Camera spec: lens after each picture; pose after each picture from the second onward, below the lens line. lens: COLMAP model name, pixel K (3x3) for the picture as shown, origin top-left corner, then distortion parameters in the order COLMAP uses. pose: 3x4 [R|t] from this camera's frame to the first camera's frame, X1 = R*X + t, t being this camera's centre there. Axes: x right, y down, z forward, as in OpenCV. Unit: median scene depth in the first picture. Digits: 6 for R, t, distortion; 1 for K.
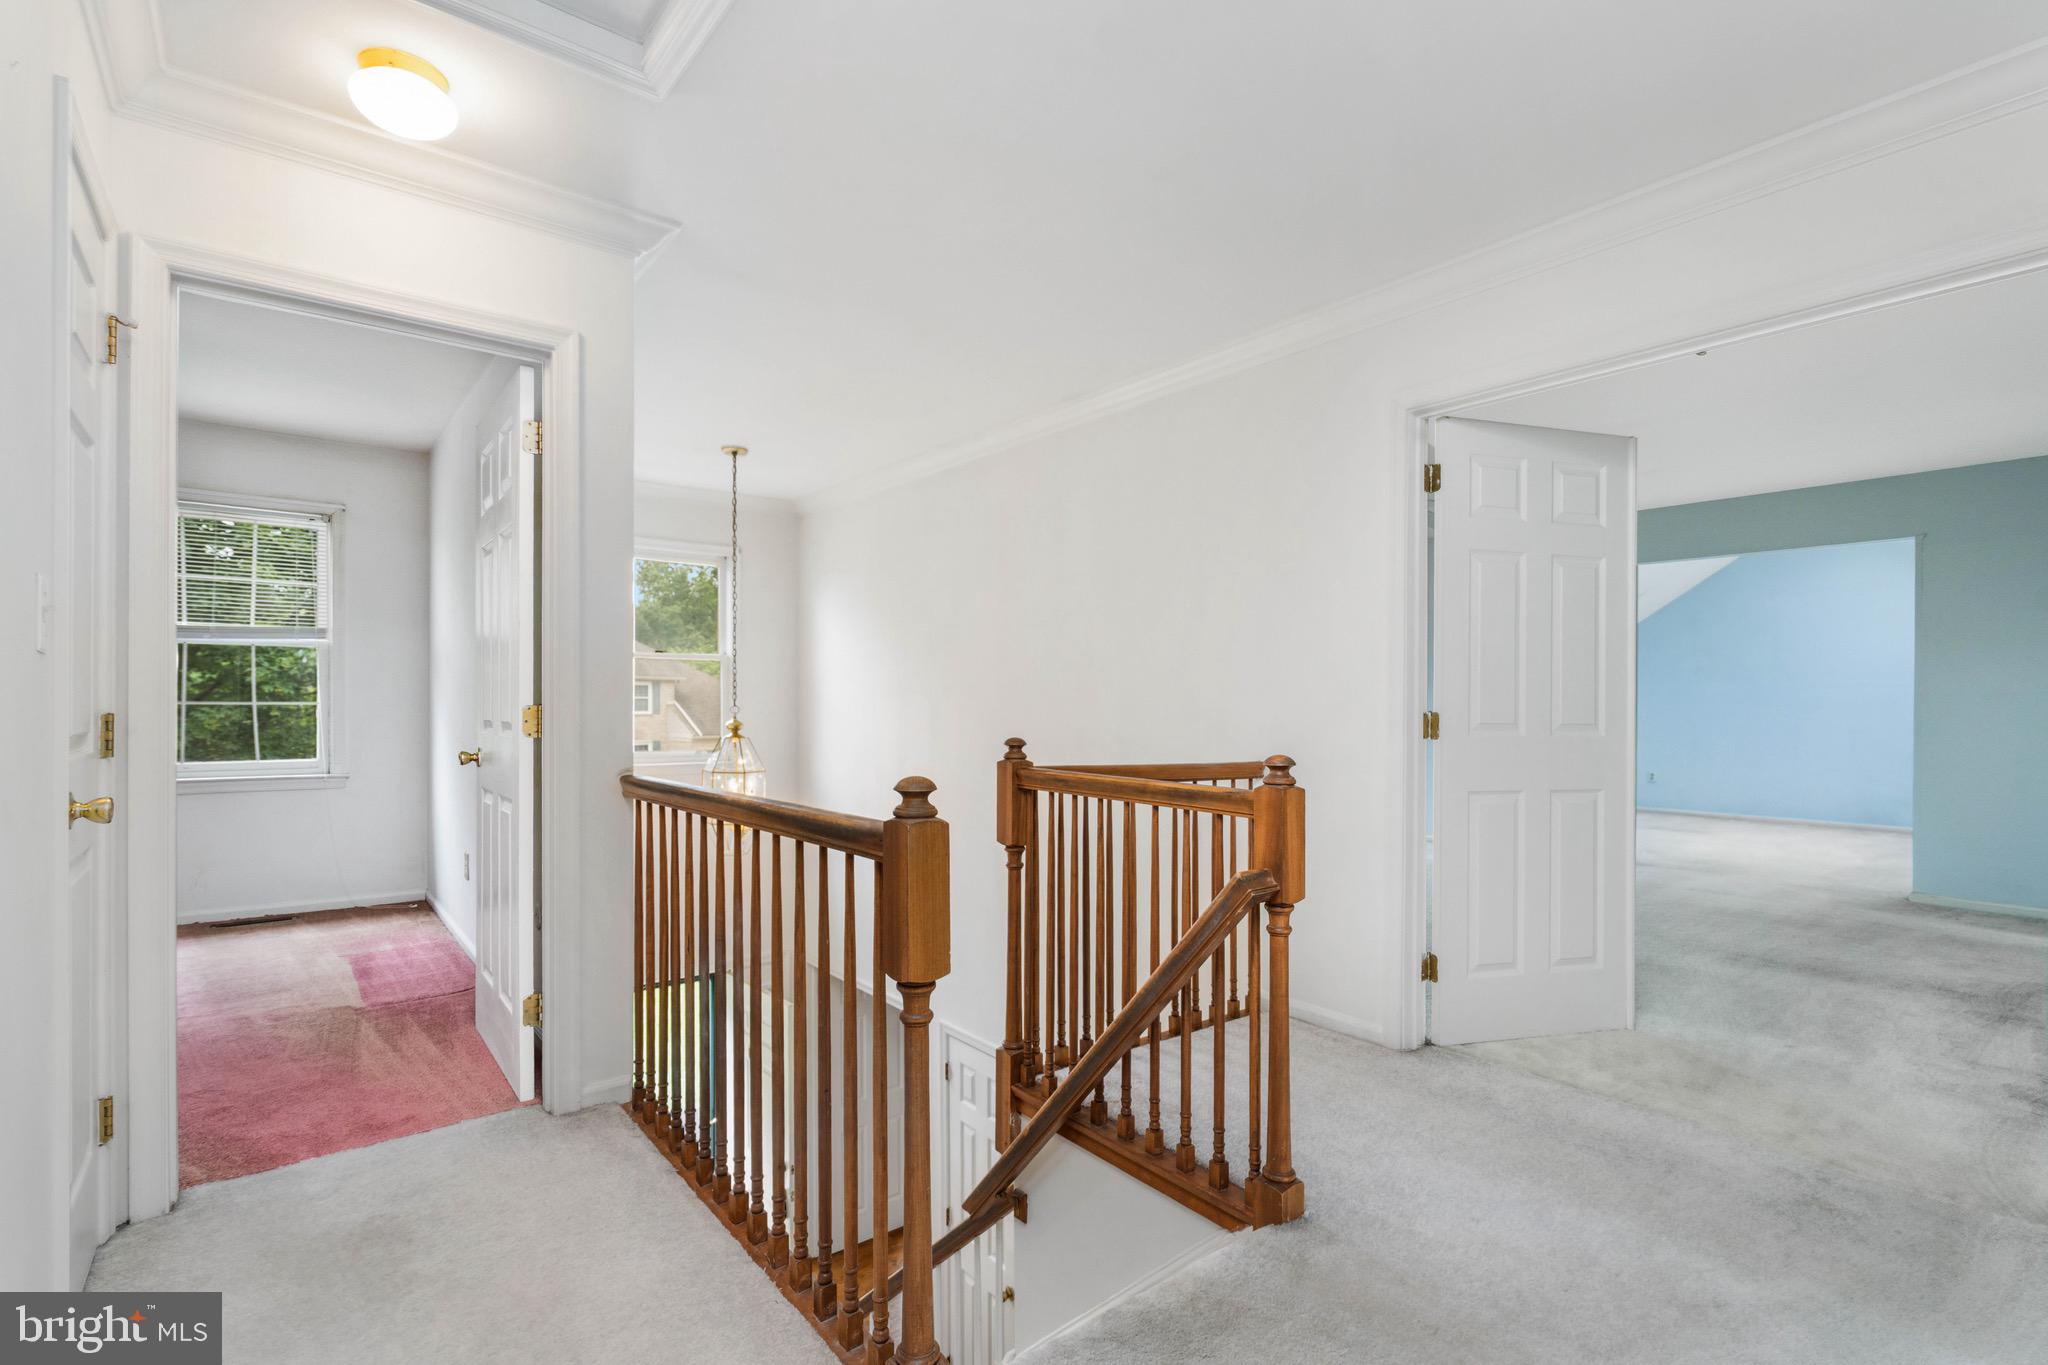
lens RADIAL K [[940.1, 0, 1010.1], [0, 940.1, 700.1], [0, 0, 1]] dist [-0.005132, 0.004066]
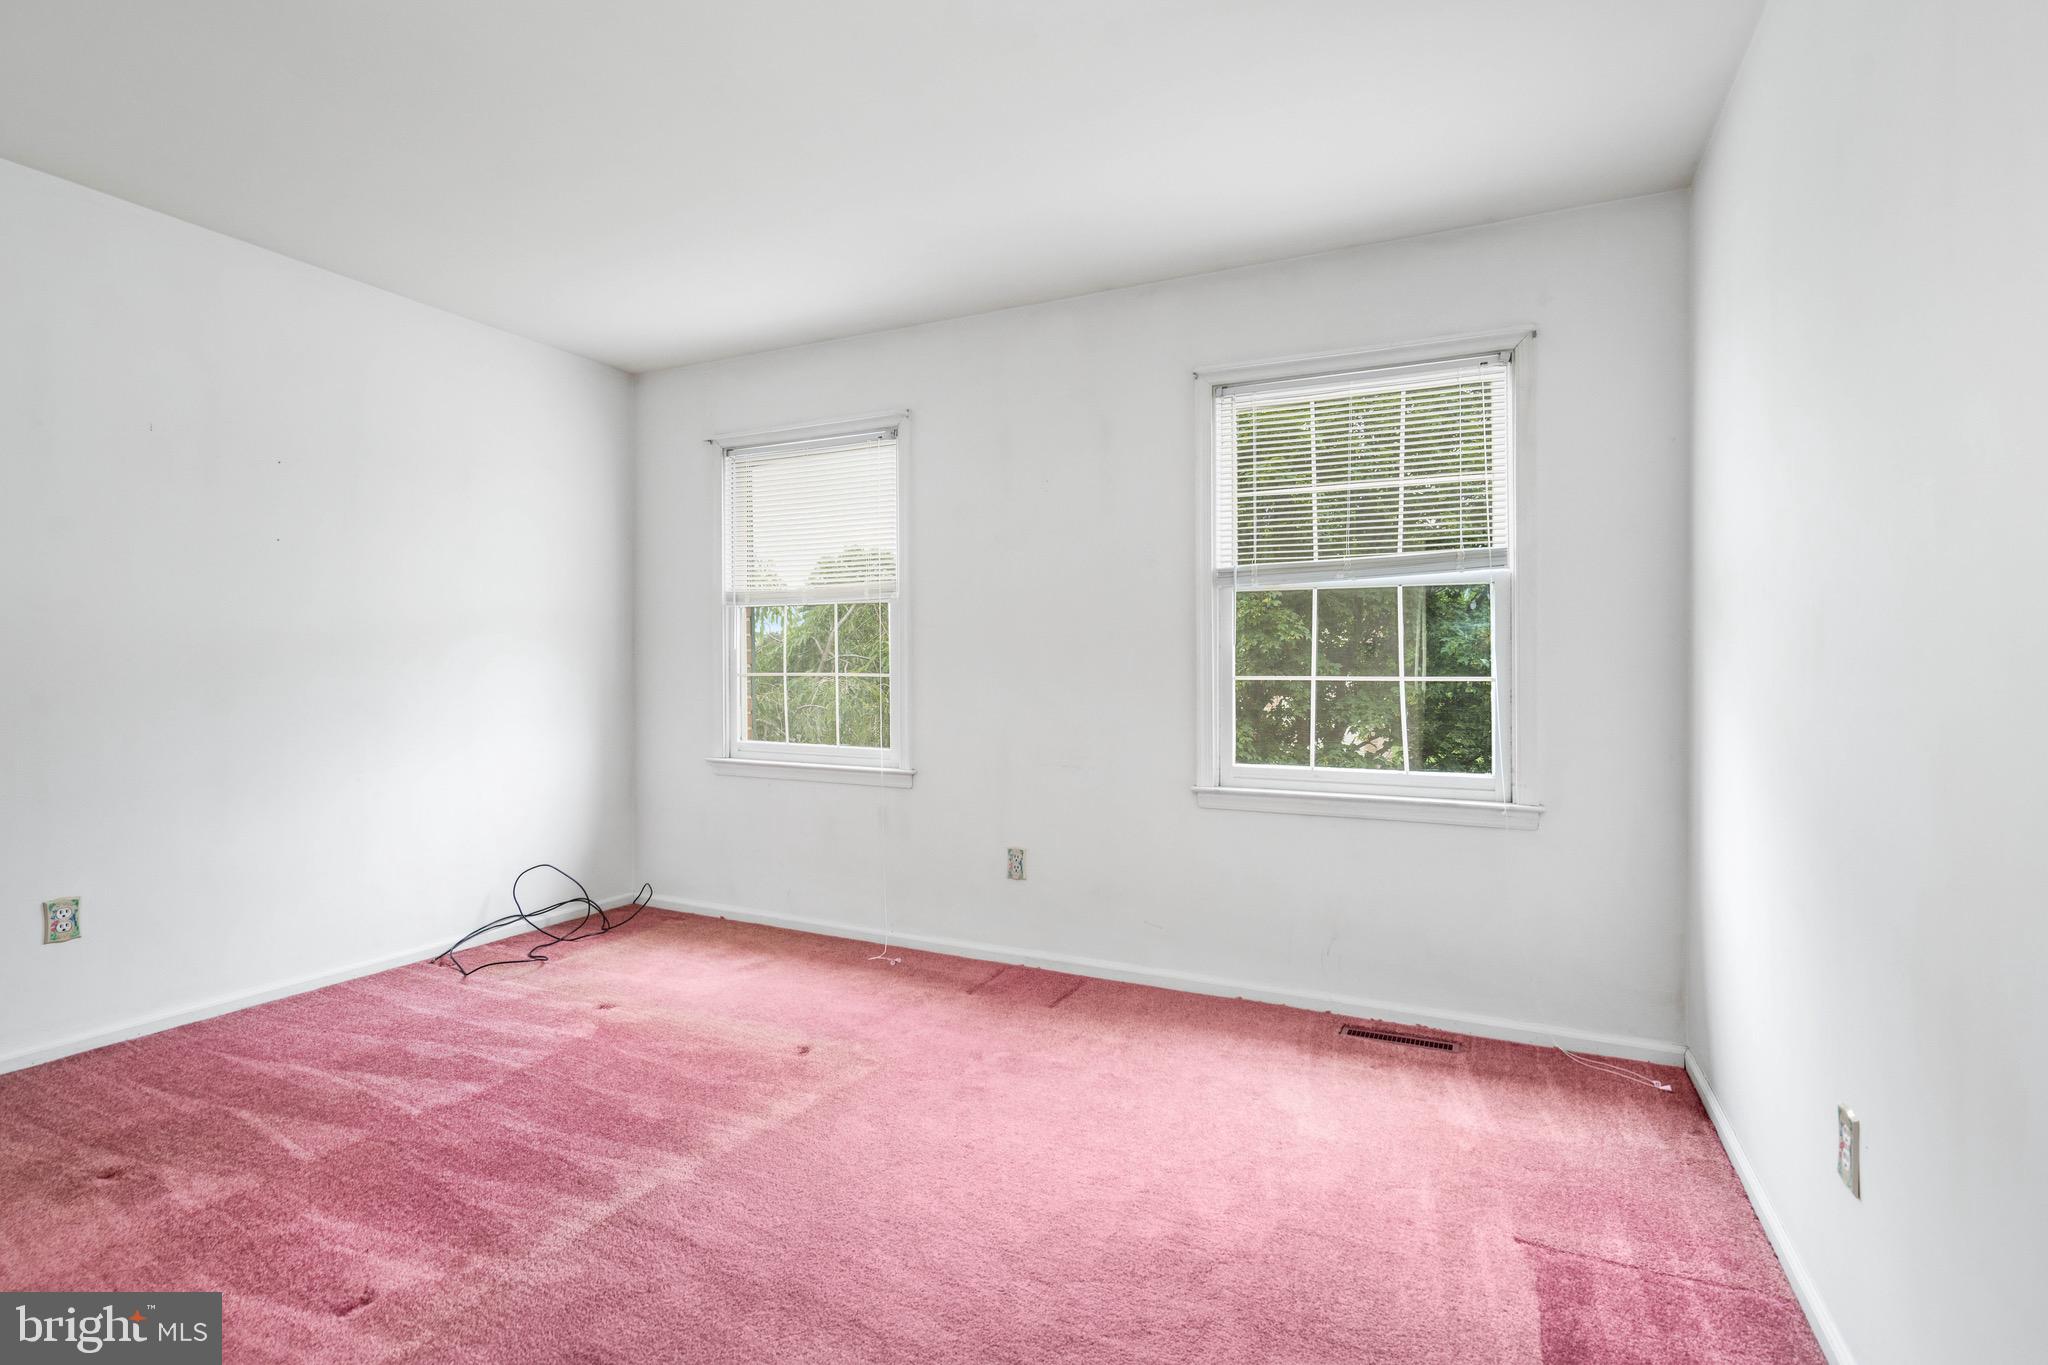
lens RADIAL K [[940.1, 0, 1013.9], [0, 940.1, 670.0], [0, 0, 1]] dist [-0.005132, 0.004066]
pose [[0.413506, -0.005642, -0.910484, -0.333376], [-0.001386, 0.999976, -0.006827, 0.001464], [0.910500, 0.004085, 0.413488, 0.492494]]
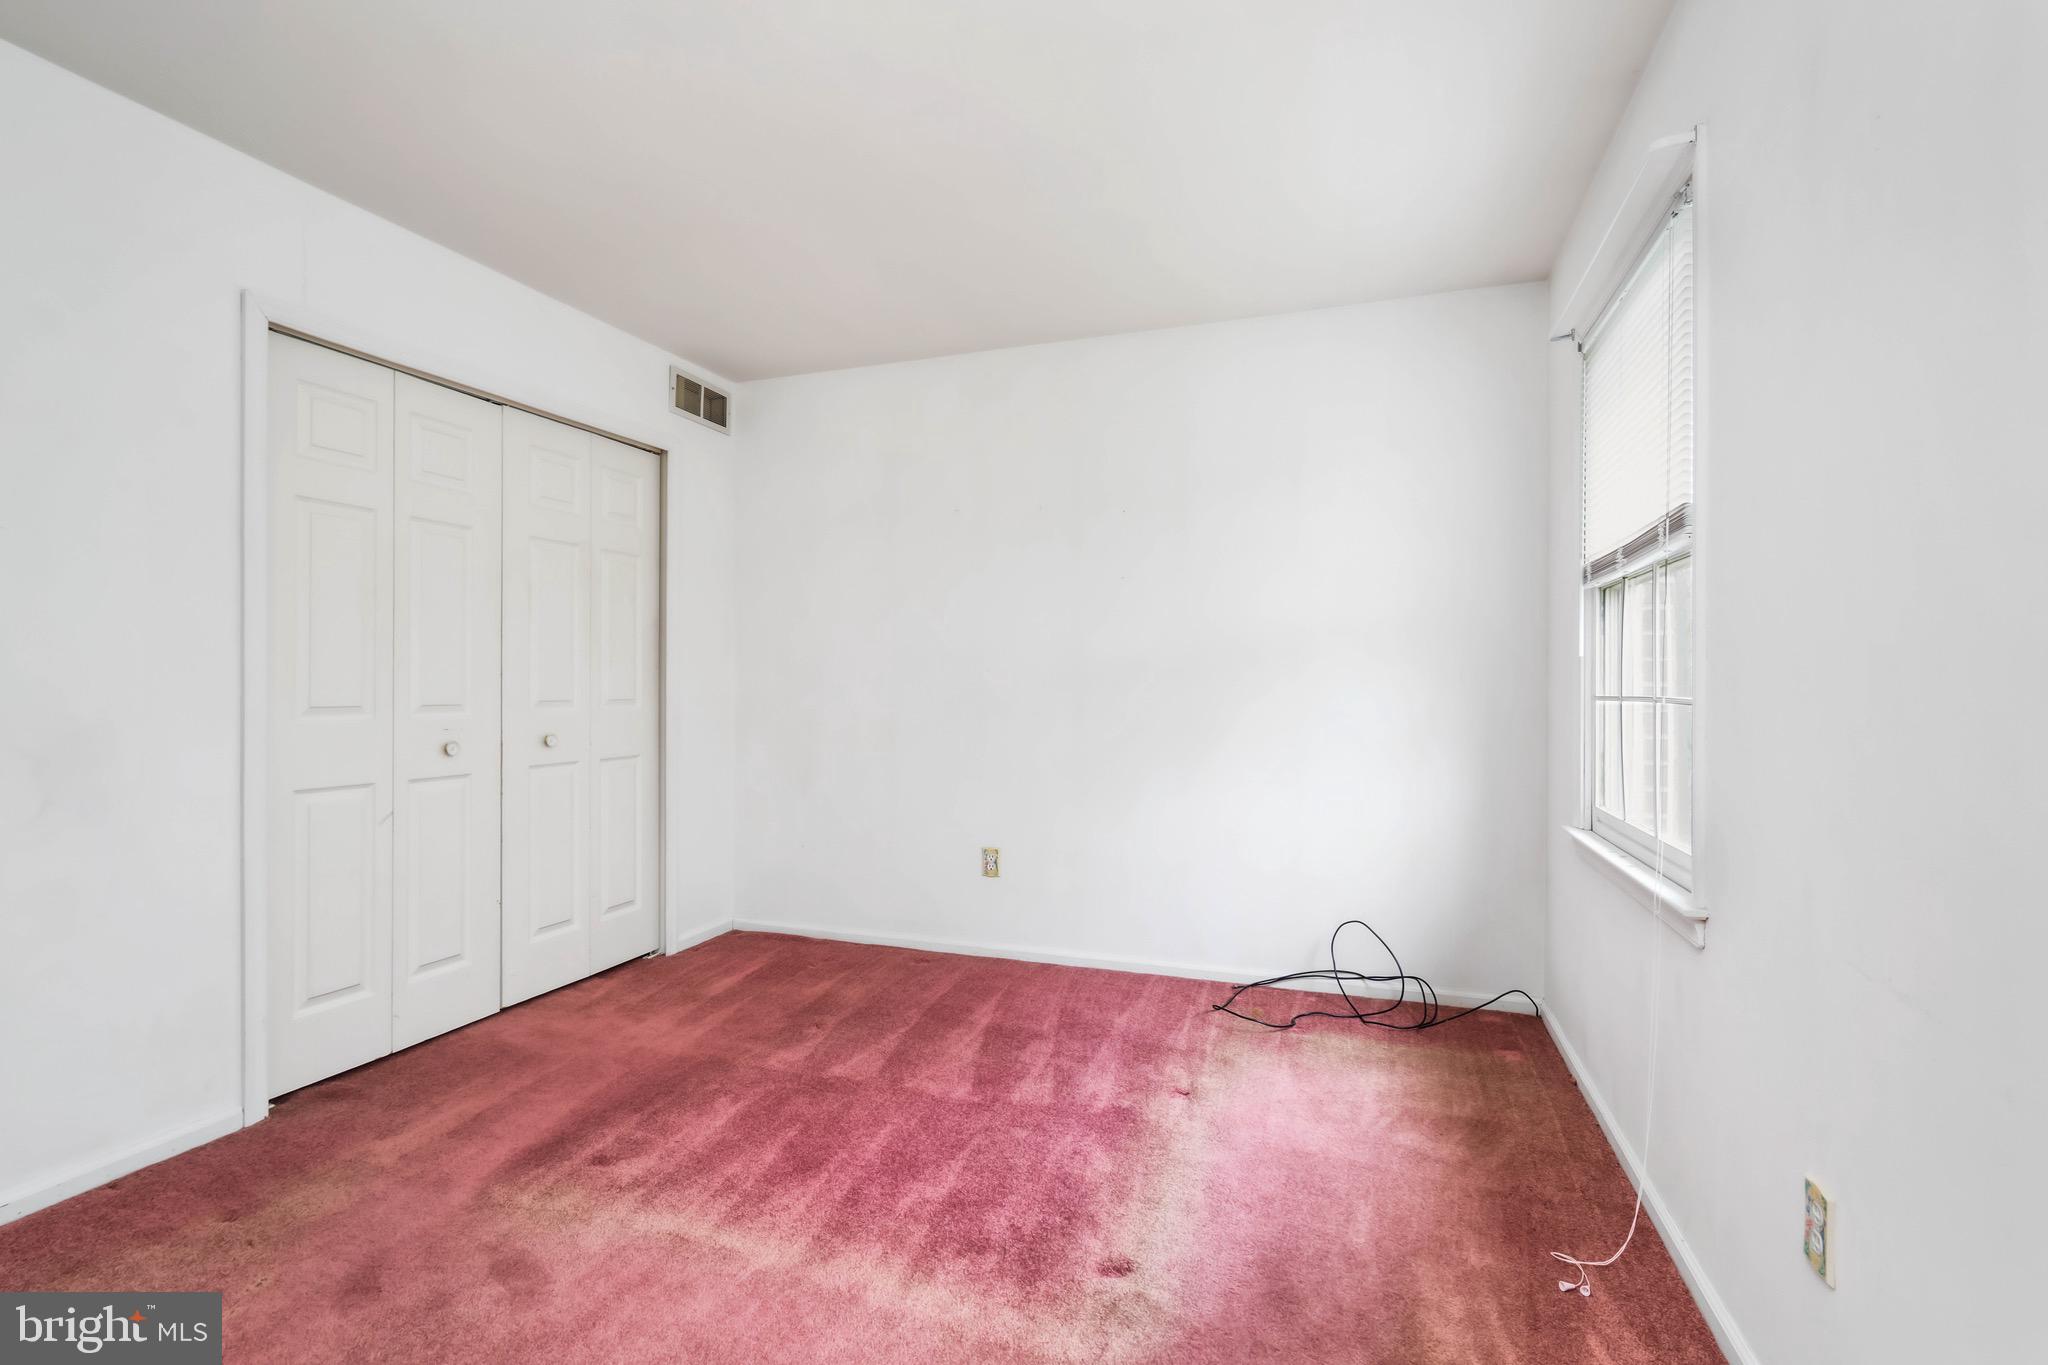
lens RADIAL K [[940.1, 0, 1029.5], [0, 940.1, 687.7], [0, 0, 1]] dist [-0.005132, 0.004066]
pose [[-0.862542, -0.001065, -0.505985, -0.682101], [0.000808, 0.999994, -0.003481, 0.000370], [0.505985, -0.003411, -0.862535, 0.904705]]
